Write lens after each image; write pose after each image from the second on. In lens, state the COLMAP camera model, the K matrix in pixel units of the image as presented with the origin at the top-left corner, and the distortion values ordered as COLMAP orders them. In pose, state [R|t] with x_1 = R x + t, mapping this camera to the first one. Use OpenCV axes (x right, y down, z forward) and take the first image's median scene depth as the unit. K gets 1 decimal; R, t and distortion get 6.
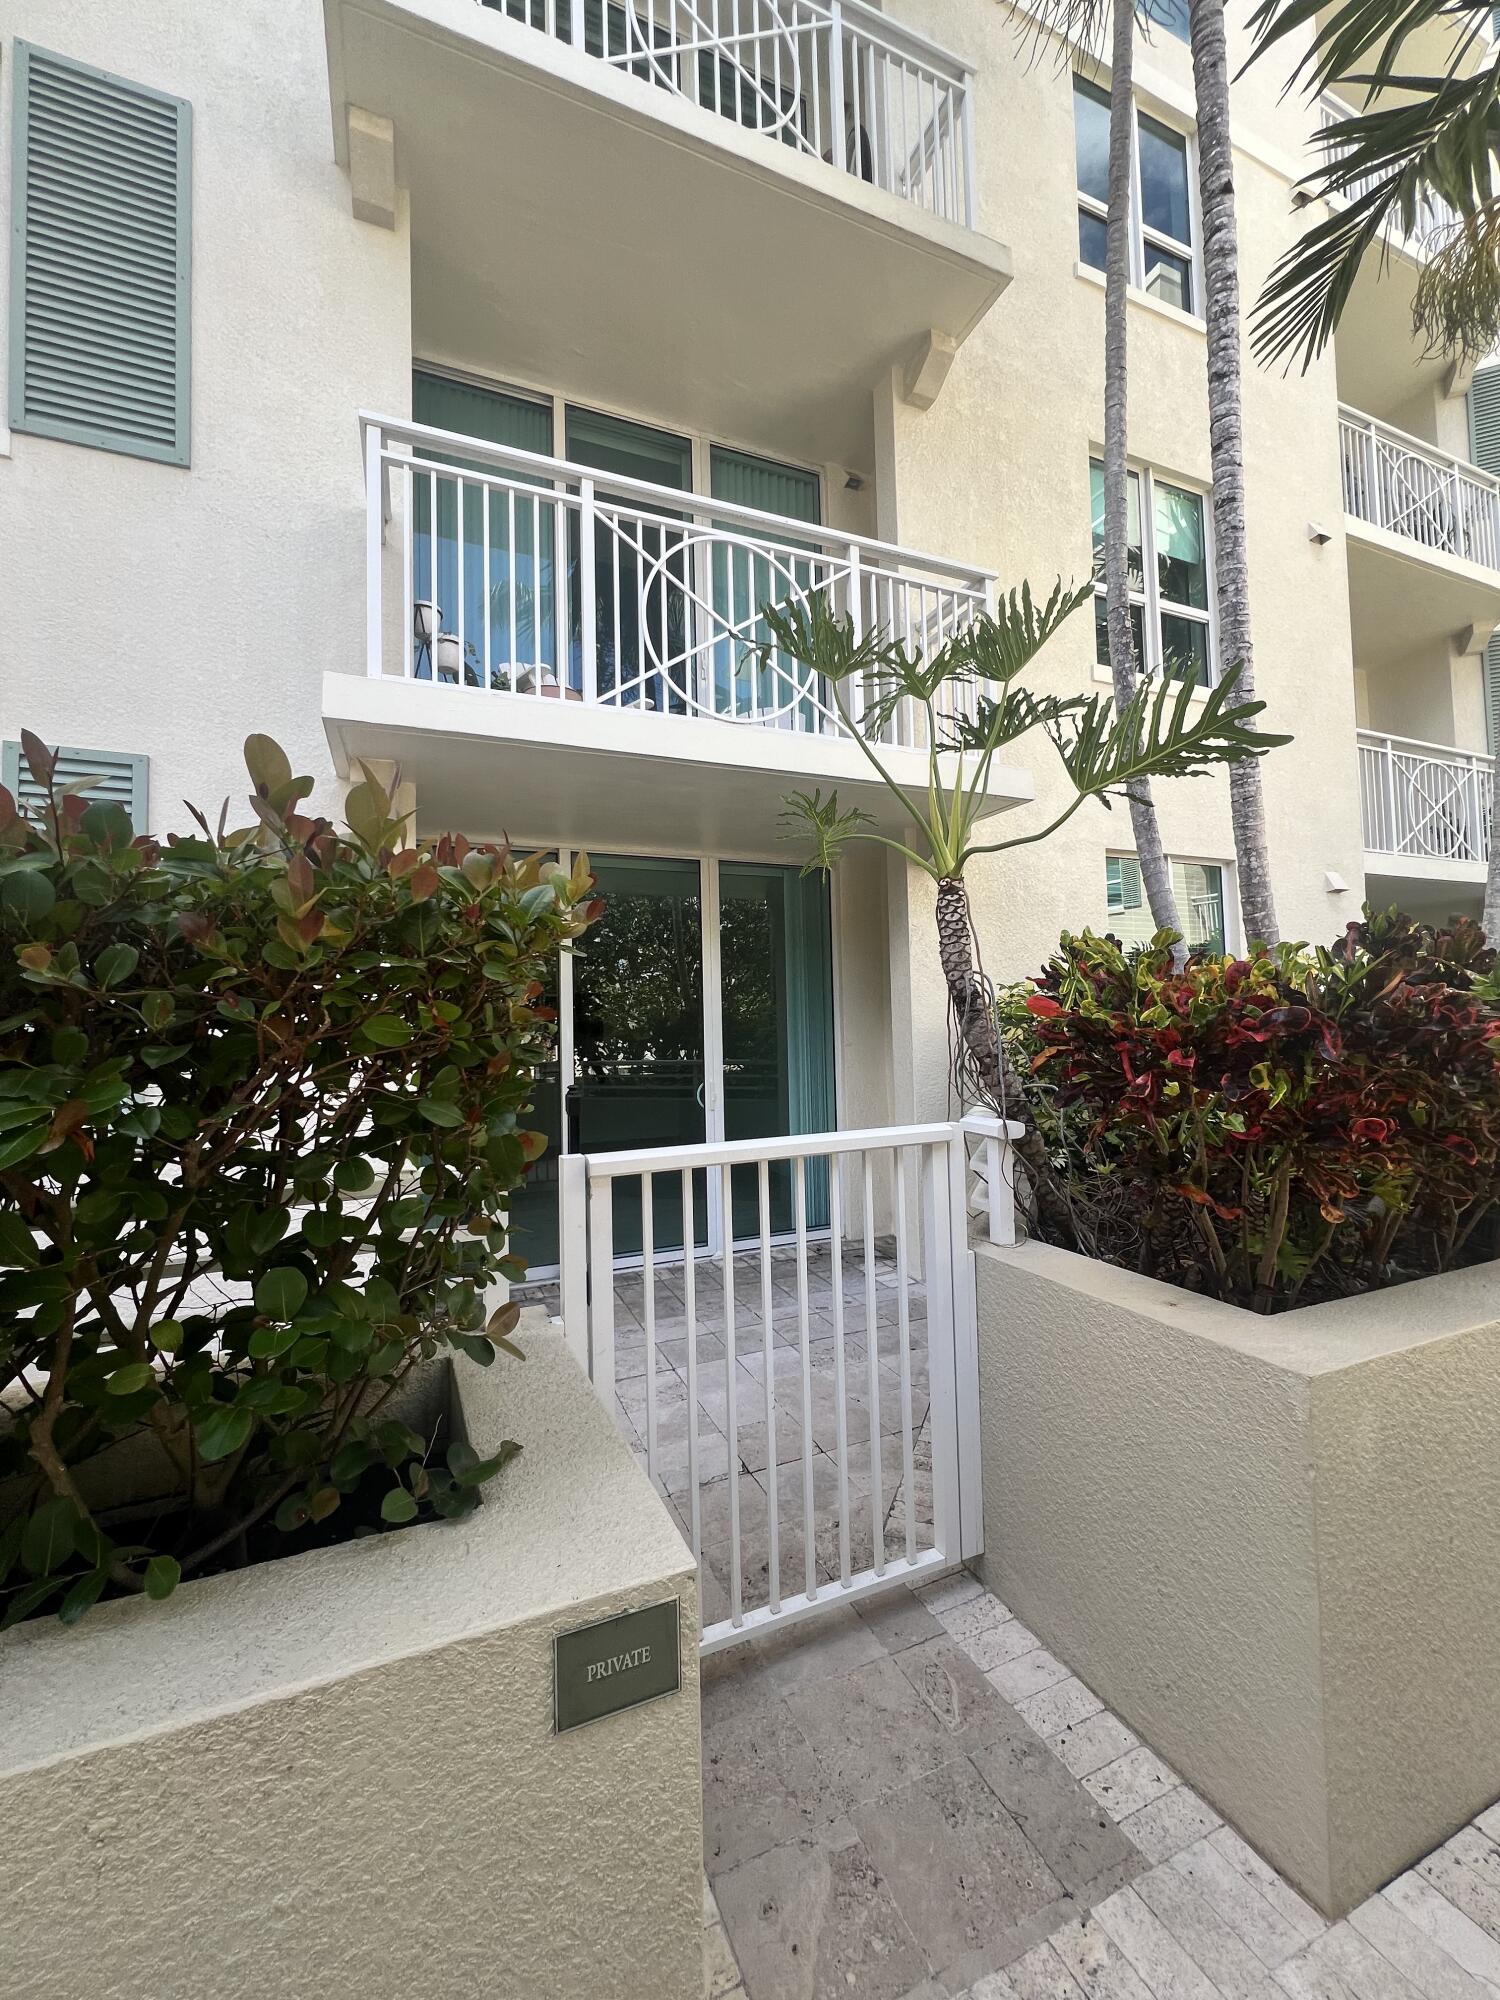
lens RADIAL K [[794.8, 0, 752.5], [0, 794.8, 1001.0], [0, 0, 1]] dist [-0.000220, -0.000289]
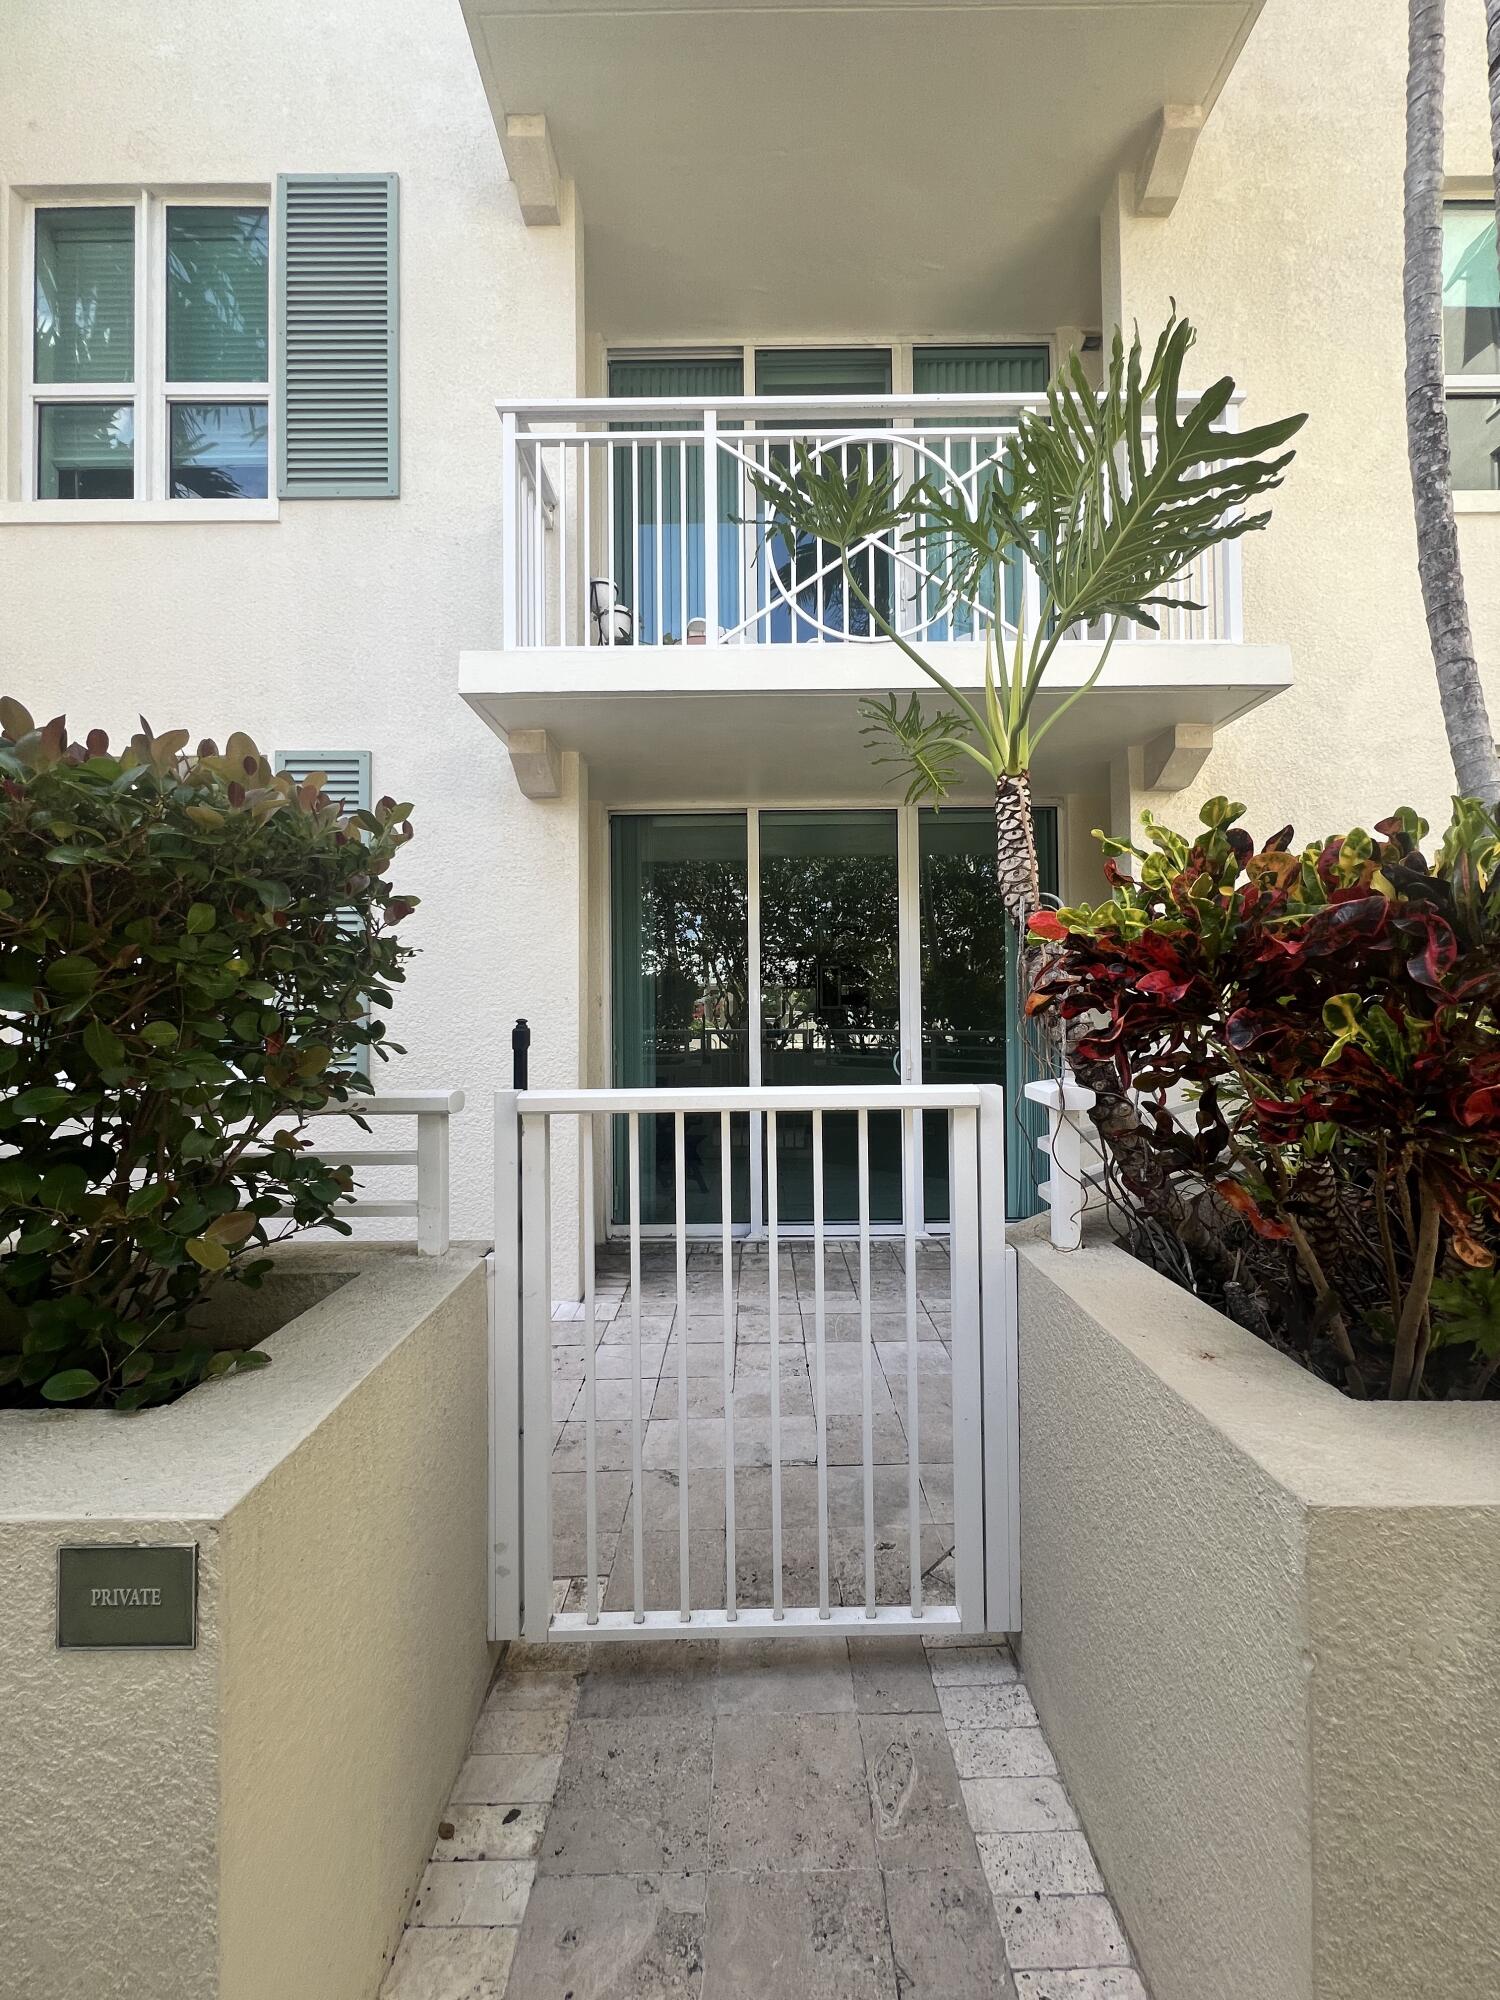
lens RADIAL K [[794.8, 0, 751.6], [0, 794.8, 1000.1], [0, 0, 1]] dist [-0.000220, -0.000289]
pose [[0.918383, 0.009089, -0.395589, 0.231683], [0.001173, 0.999669, 0.025692, 0.032632], [0.395691, -0.024059, 0.918068, 0.124419]]
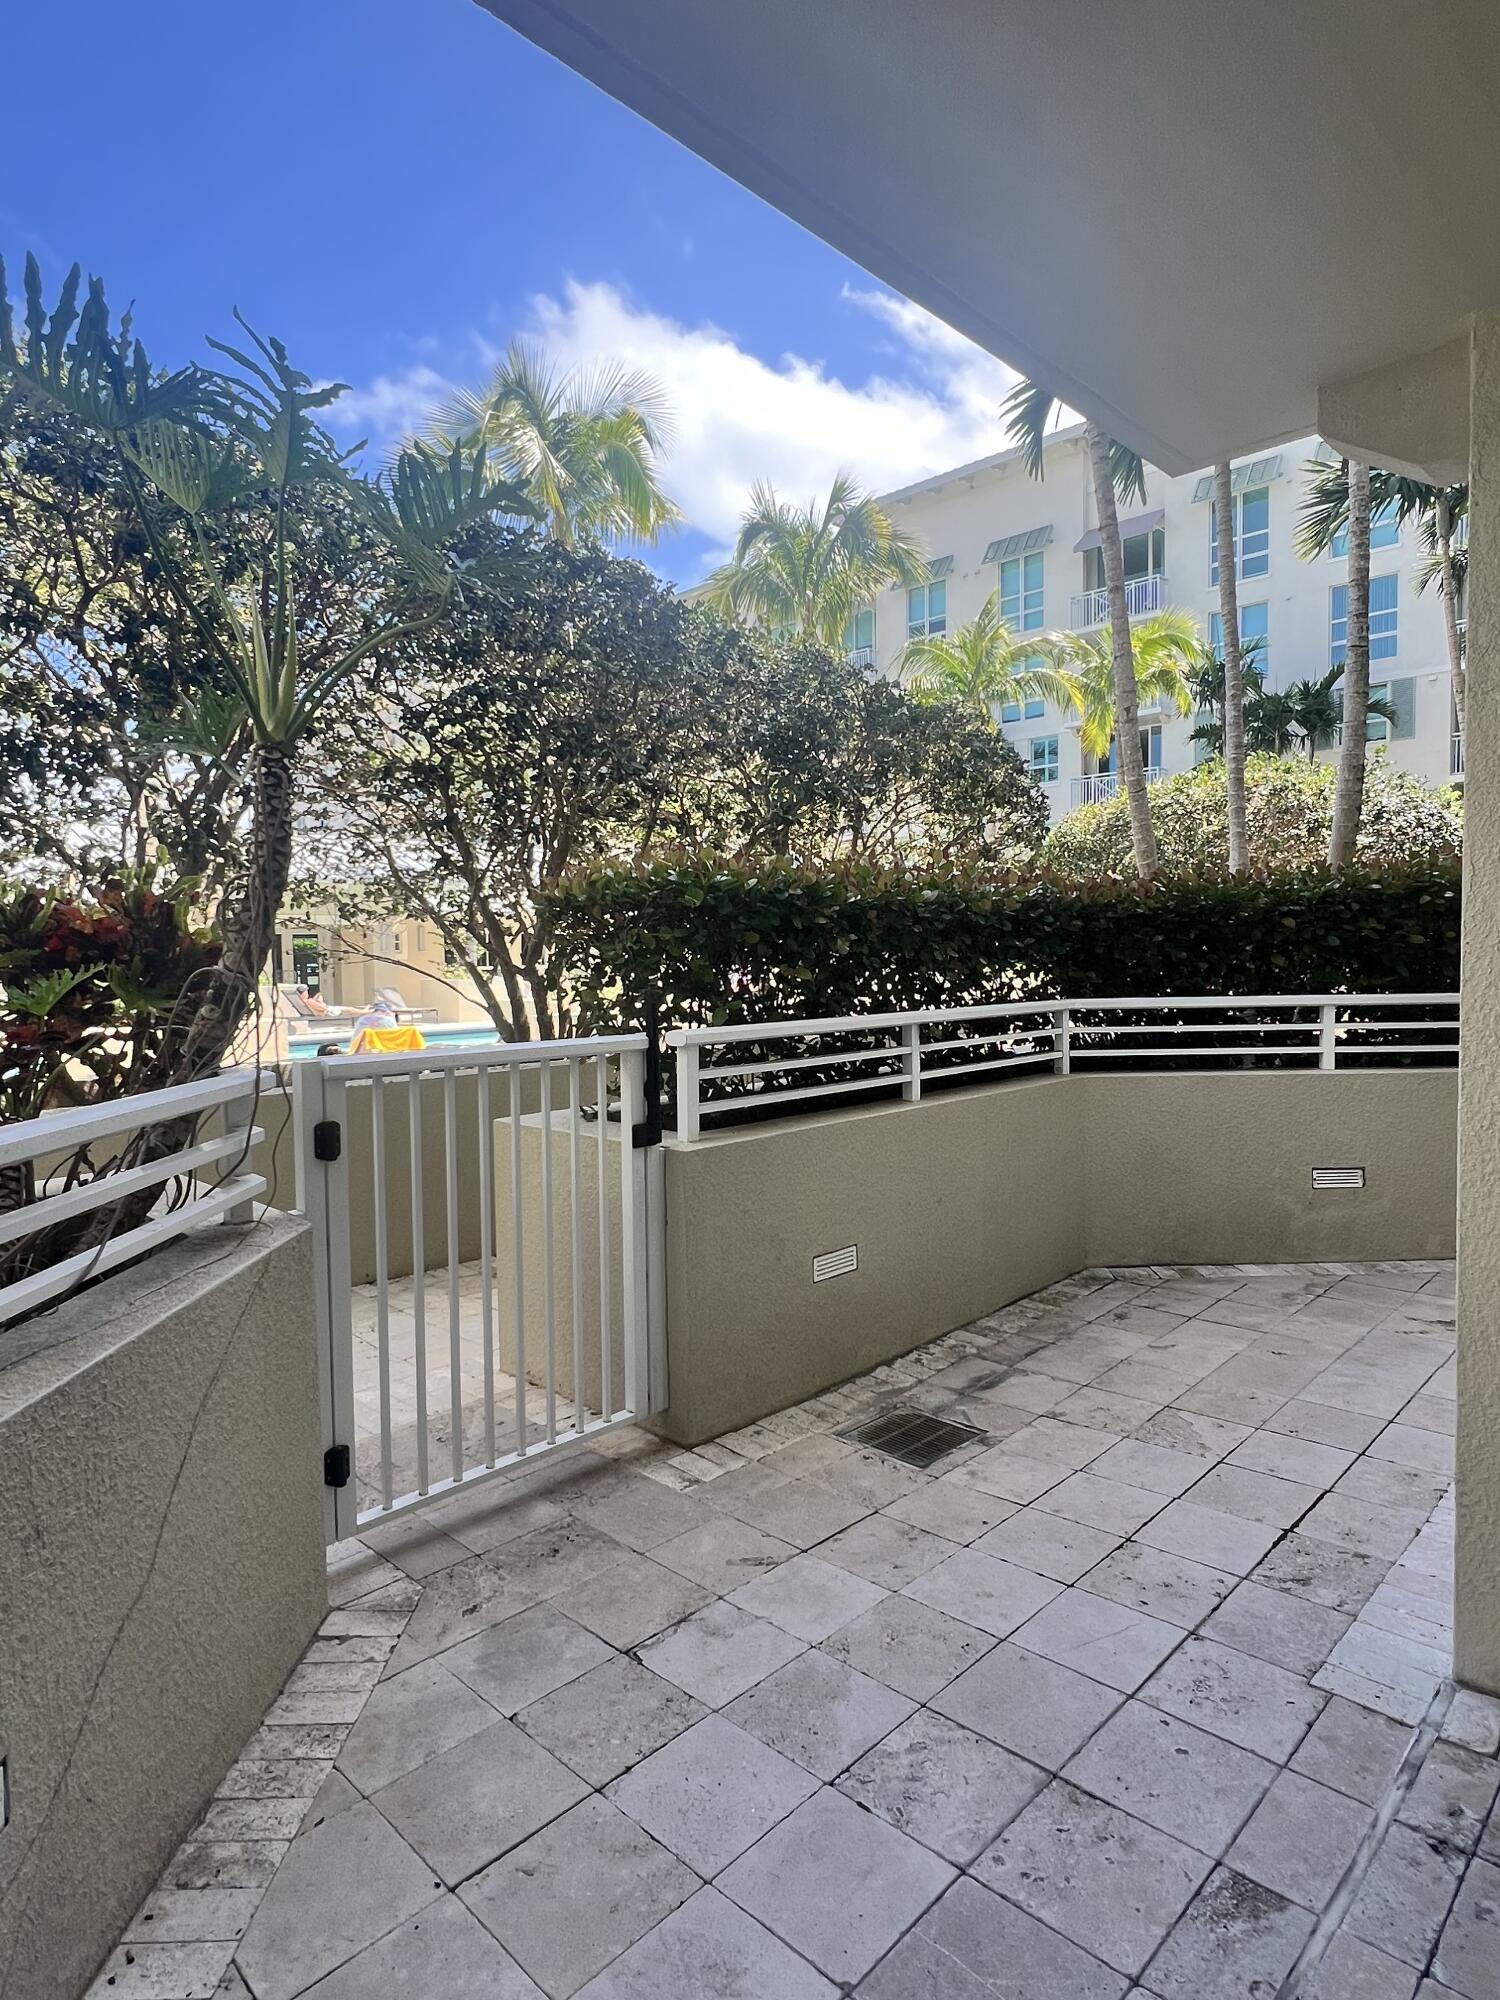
lens RADIAL K [[1108.7, 0, 768.7], [0, 1108.7, 995.5], [0, 0, 1]] dist [-0.000880, 0.001232]
pose [[-0.918016, 0.047251, -0.393718, 0.181015], [0.048082, 0.998813, 0.007759, 0.056115], [0.393617, -0.011808, -0.919199, 1.558698]]
